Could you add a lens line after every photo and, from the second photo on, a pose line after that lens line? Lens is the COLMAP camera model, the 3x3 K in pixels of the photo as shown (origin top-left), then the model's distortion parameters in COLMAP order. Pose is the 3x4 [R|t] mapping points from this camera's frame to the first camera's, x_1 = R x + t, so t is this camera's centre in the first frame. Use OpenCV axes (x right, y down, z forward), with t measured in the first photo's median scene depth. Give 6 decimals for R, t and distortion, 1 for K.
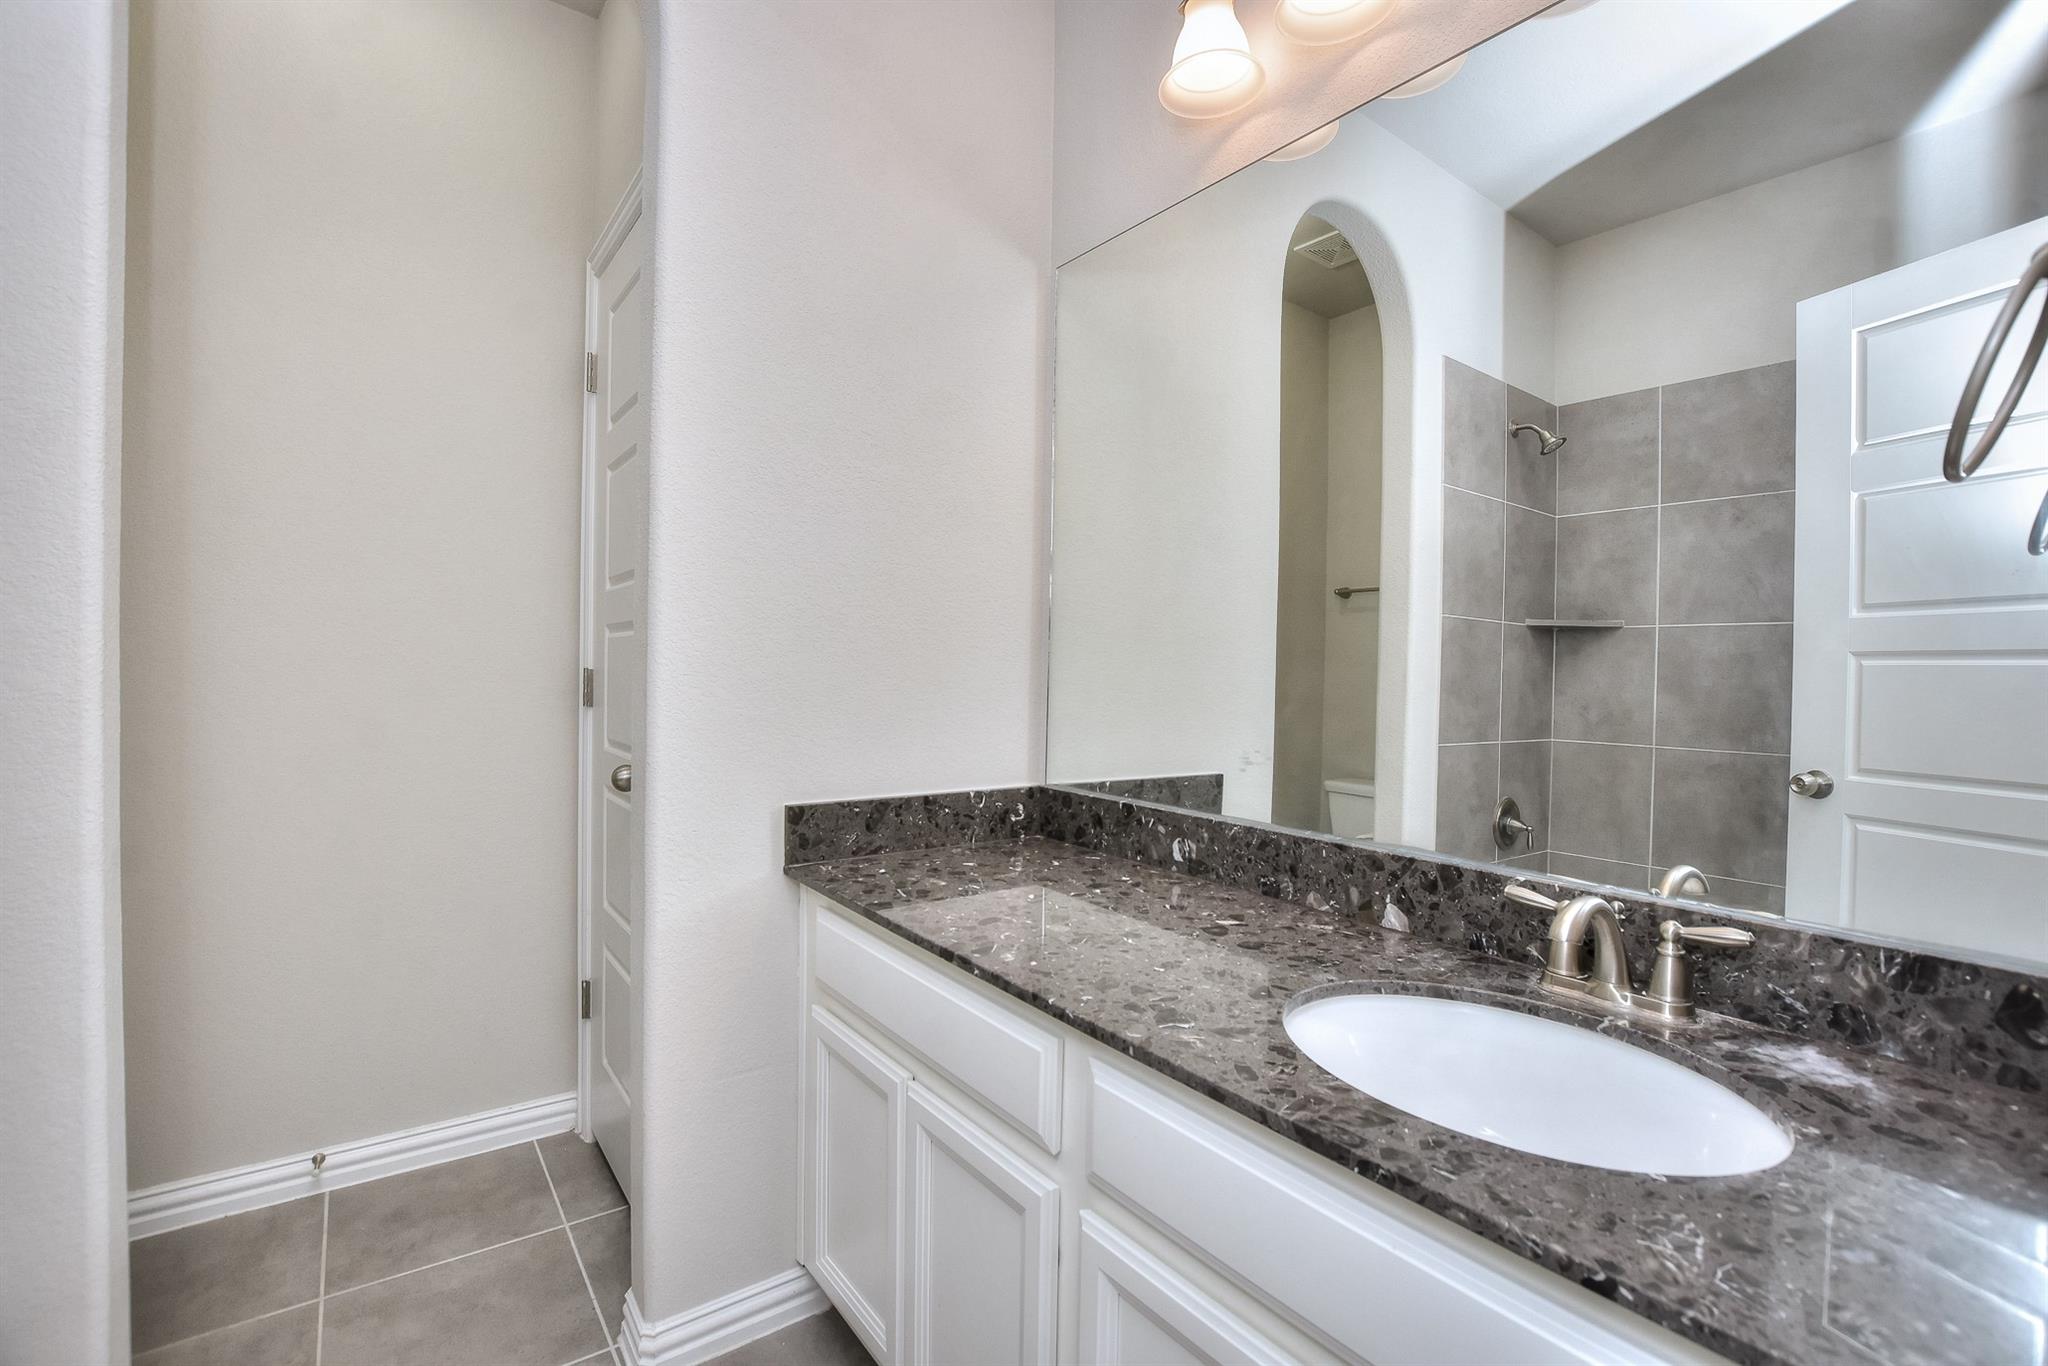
lens RADIAL K [[898.9, 0, 1022.8], [0, 898.9, 681.4], [0, 0, 1]] dist [-0.031489, 0.002379]
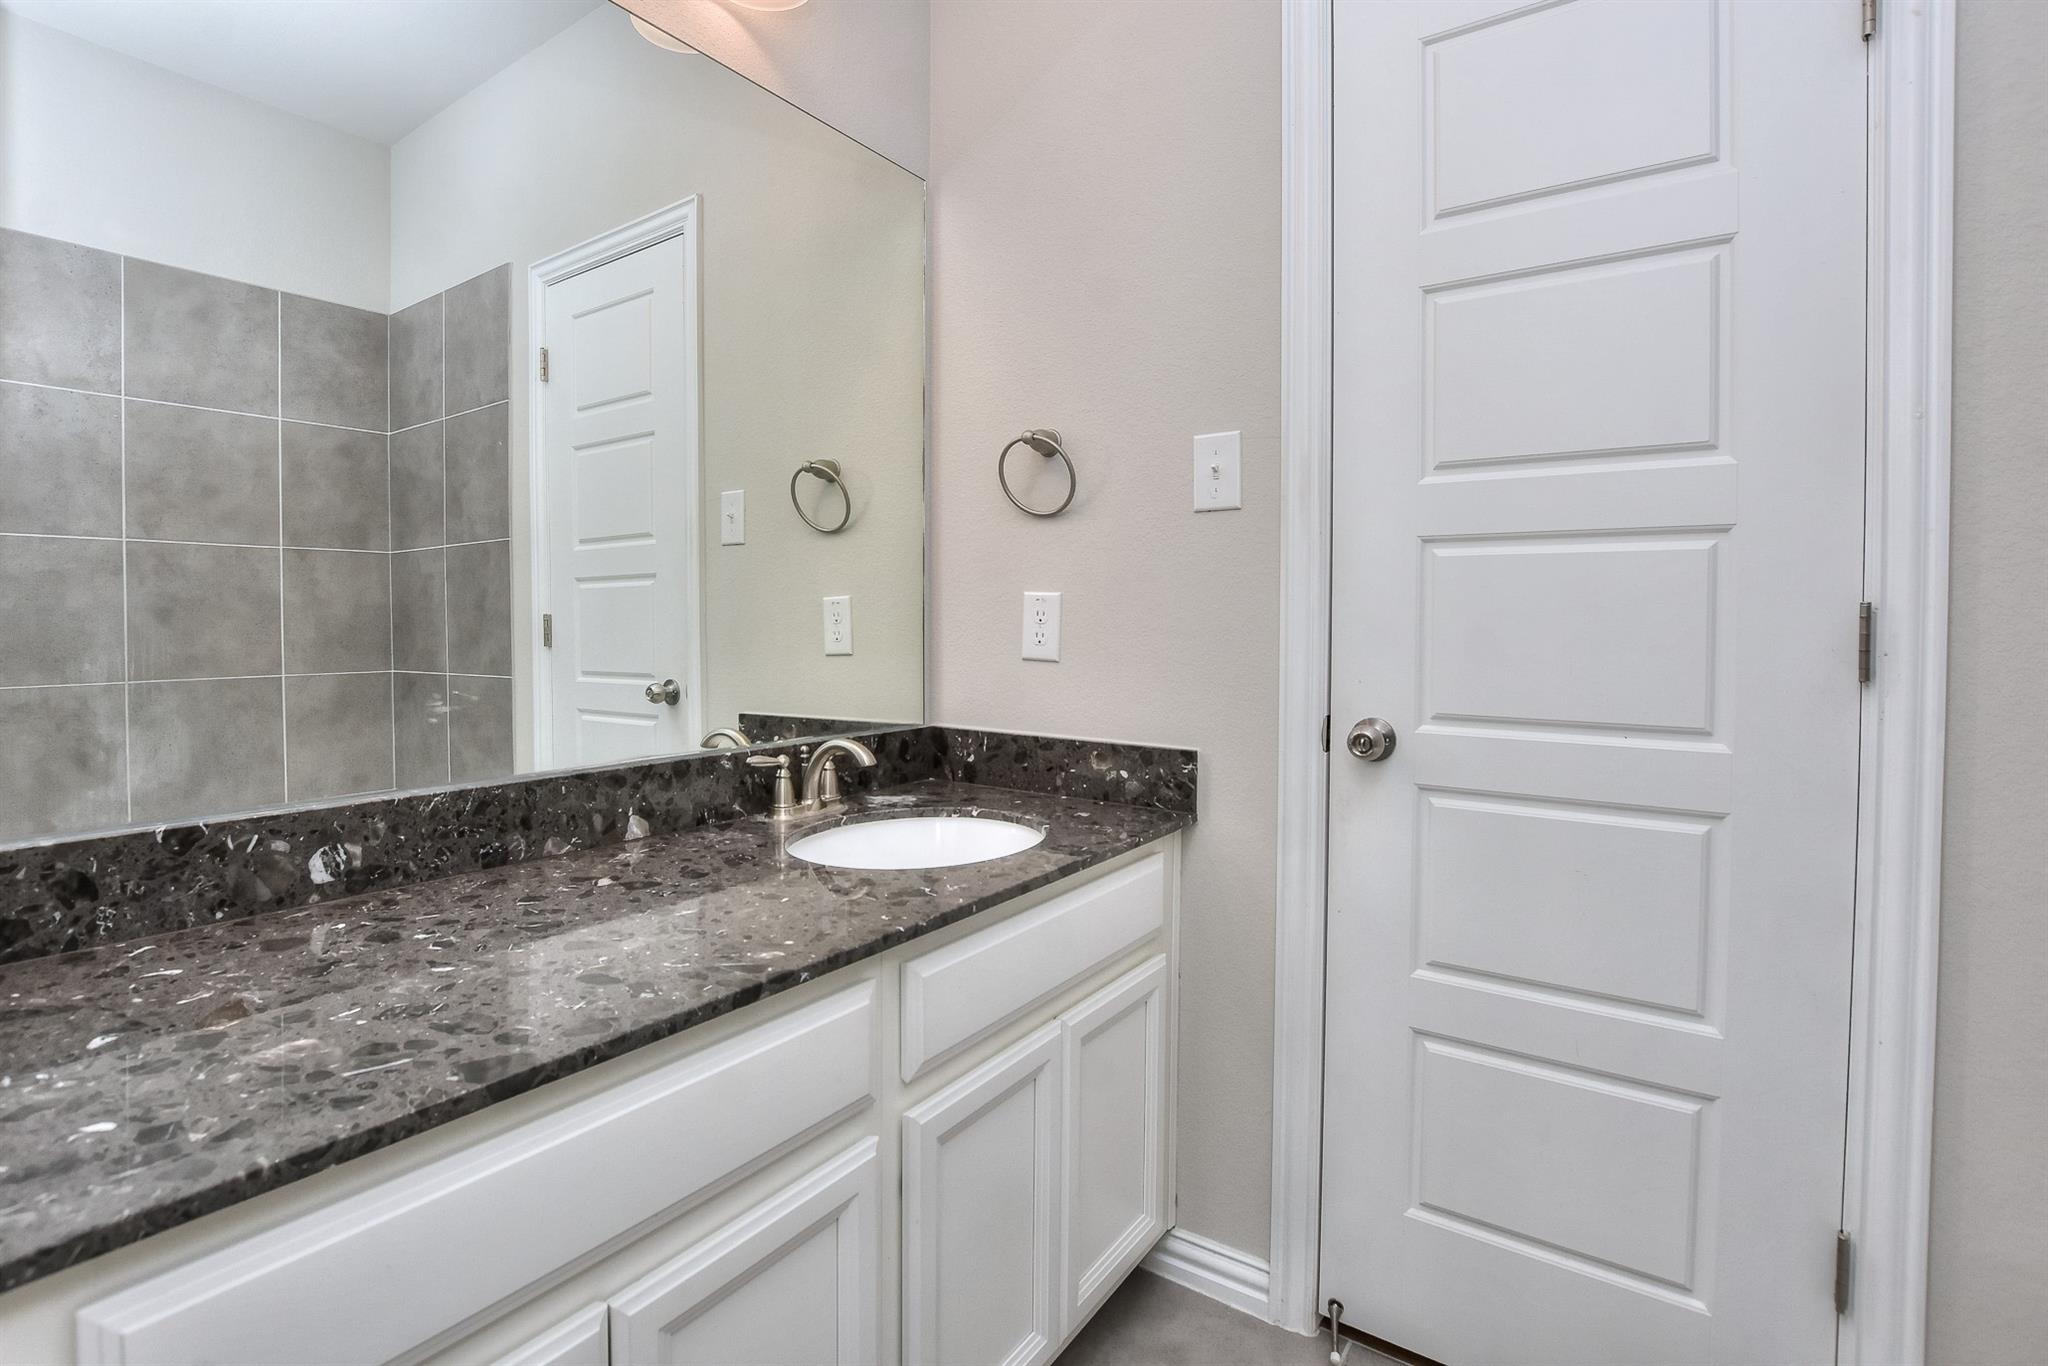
lens RADIAL K [[898.9, 0, 1016.4], [0, 898.9, 623.1], [0, 0, 1]] dist [-0.031489, 0.002379]
pose [[-0.286940, -0.026899, 0.957571, -0.650340], [0.006880, 0.999522, 0.030139, 0.000232], [-0.957924, 0.015236, -0.286617, 0.817329]]
